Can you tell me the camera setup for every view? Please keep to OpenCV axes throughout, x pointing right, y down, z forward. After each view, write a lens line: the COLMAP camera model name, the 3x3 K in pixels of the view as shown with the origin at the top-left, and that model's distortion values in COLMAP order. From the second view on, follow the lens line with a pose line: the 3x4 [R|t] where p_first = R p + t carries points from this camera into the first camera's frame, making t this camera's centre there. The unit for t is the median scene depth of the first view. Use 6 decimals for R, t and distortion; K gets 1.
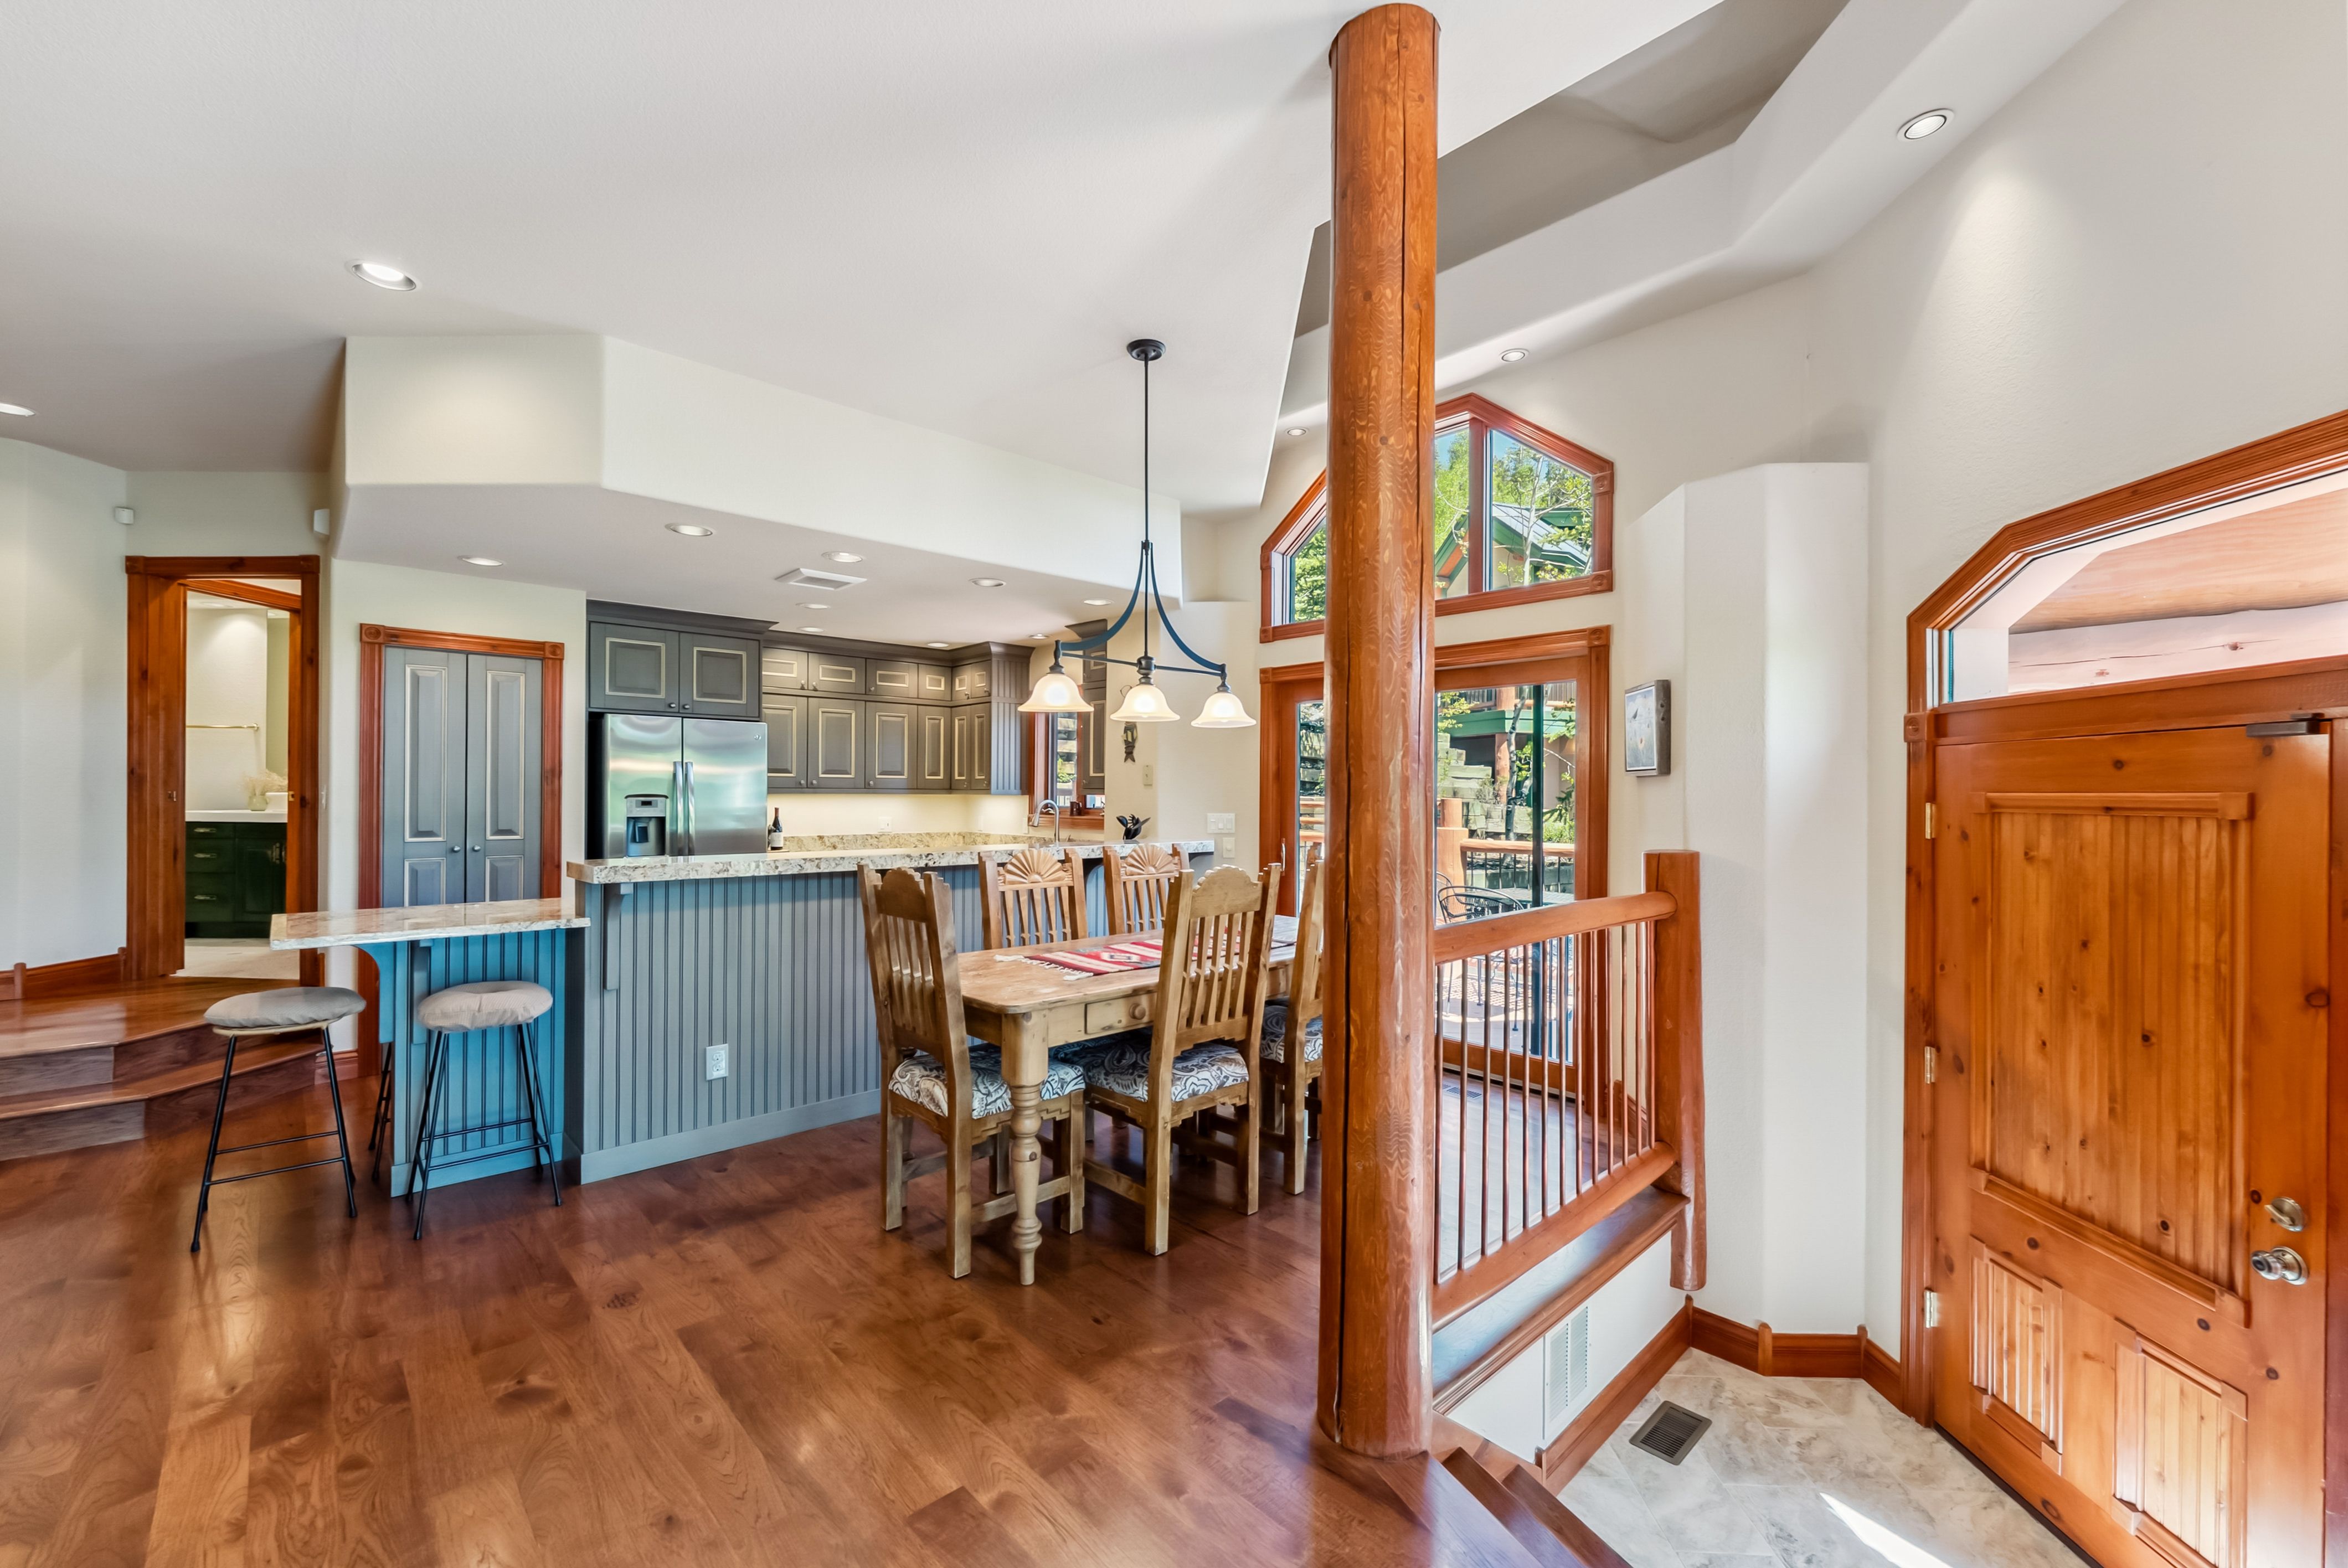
lens RADIAL K [[958.6, 0, 1159.2], [0, 958.6, 796.2], [0, 0, 1]] dist [0.000661, -0.000645]
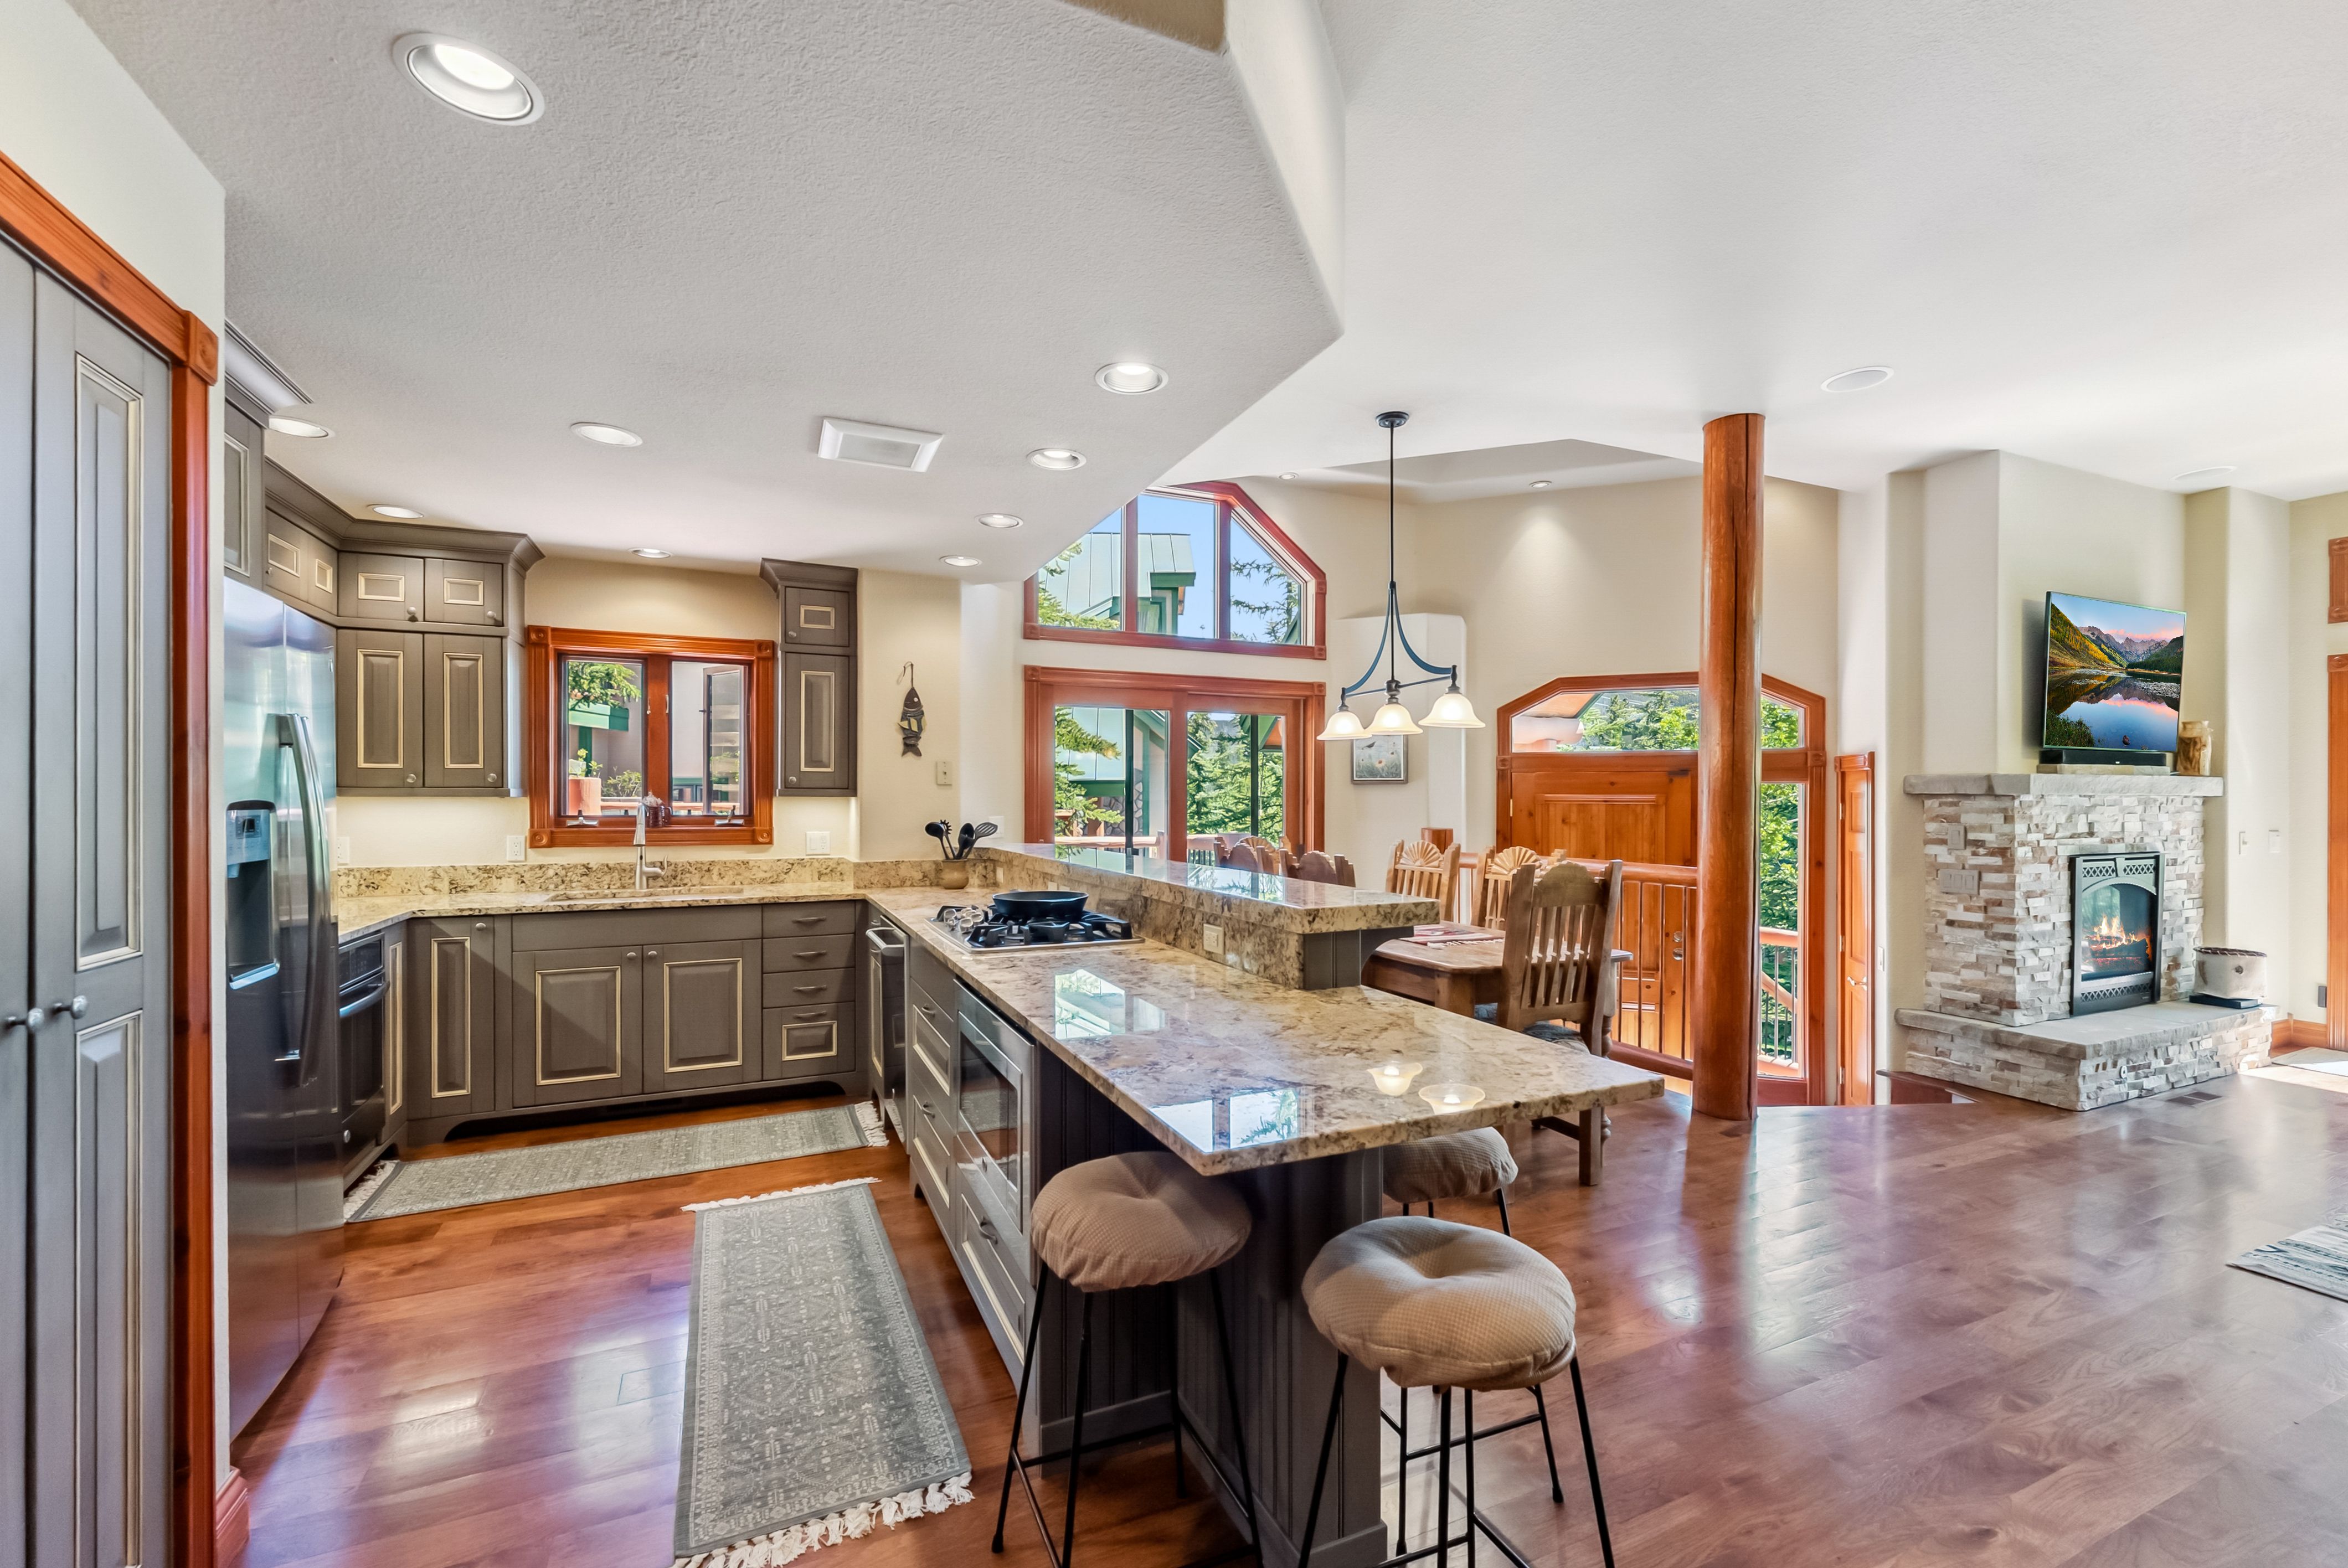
lens RADIAL K [[958.6, 0, 1161.6], [0, 958.6, 801.7], [0, 0, 1]] dist [0.000661, -0.000645]
pose [[0.327670, -0.009952, 0.944740, -0.924102], [0.000954, 0.999947, 0.010203, -0.006171], [-0.944792, -0.002442, 0.327662, 0.667760]]
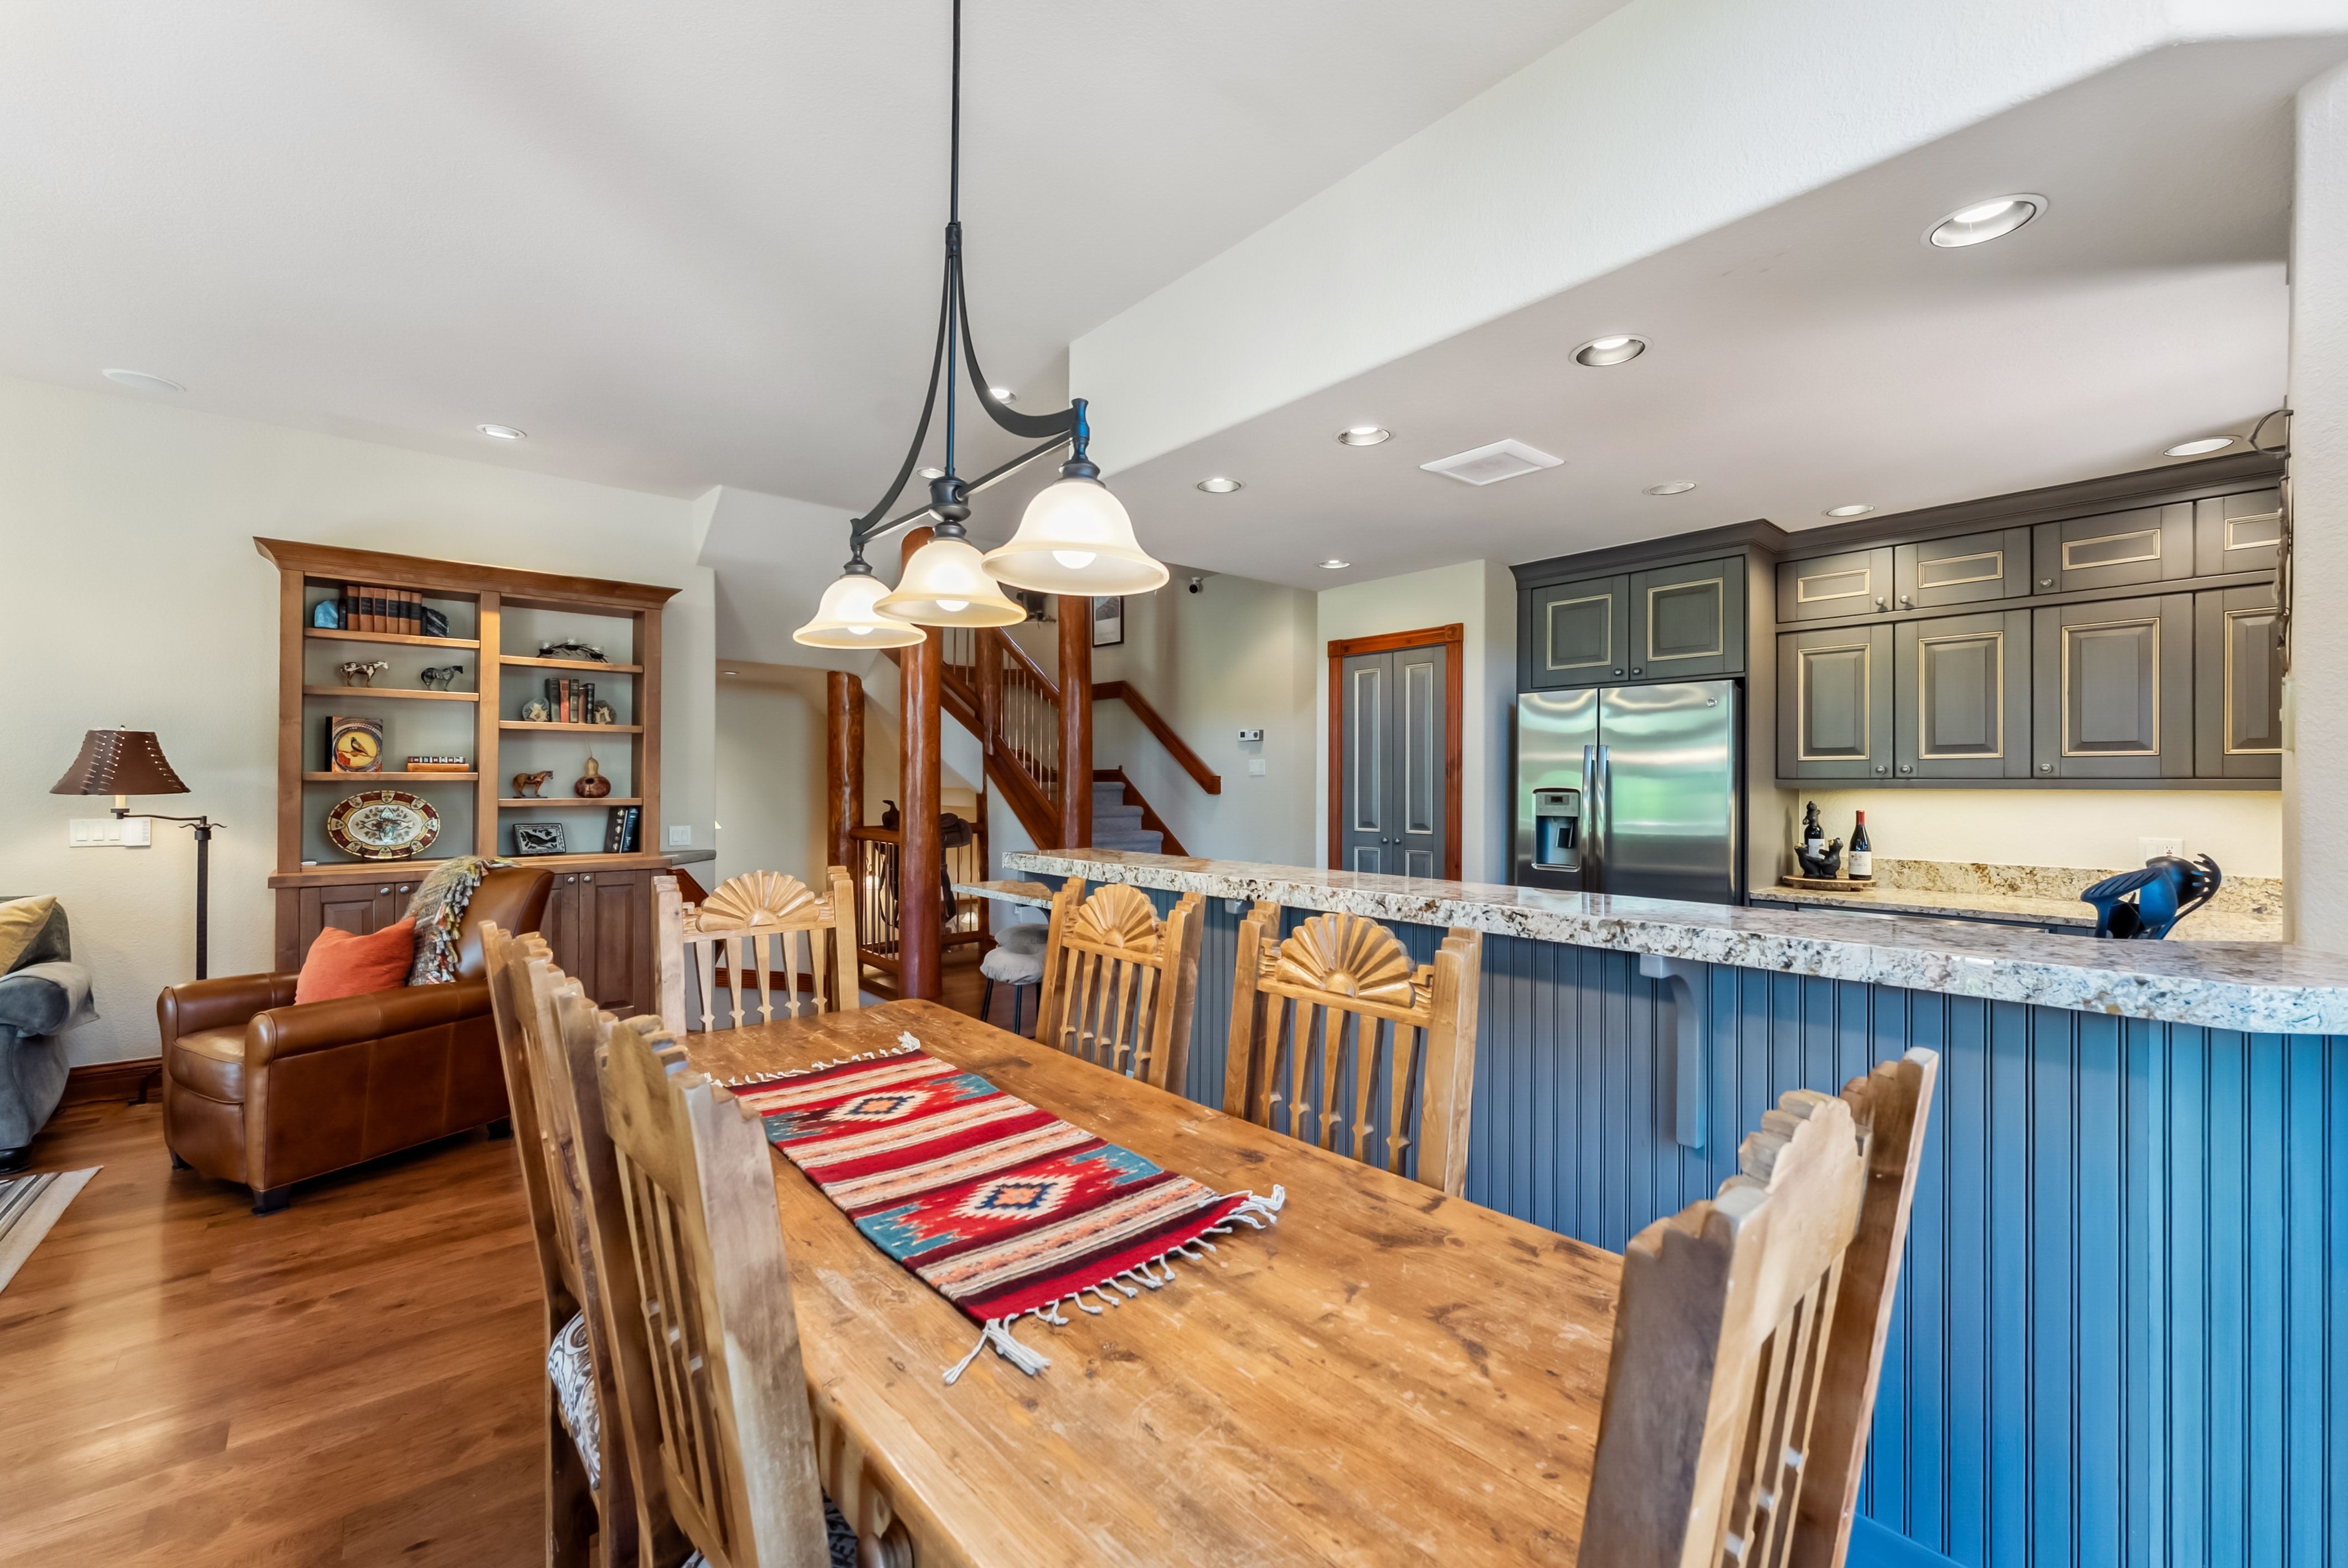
lens RADIAL K [[958.6, 0, 1189.5], [0, 958.6, 784.1], [0, 0, 1]] dist [0.000661, -0.000645]
pose [[-0.021075, -0.005976, -0.999760, 0.335965], [-0.005827, 0.999966, -0.005855, 0.001048], [0.999761, 0.005702, -0.021109, 0.855479]]
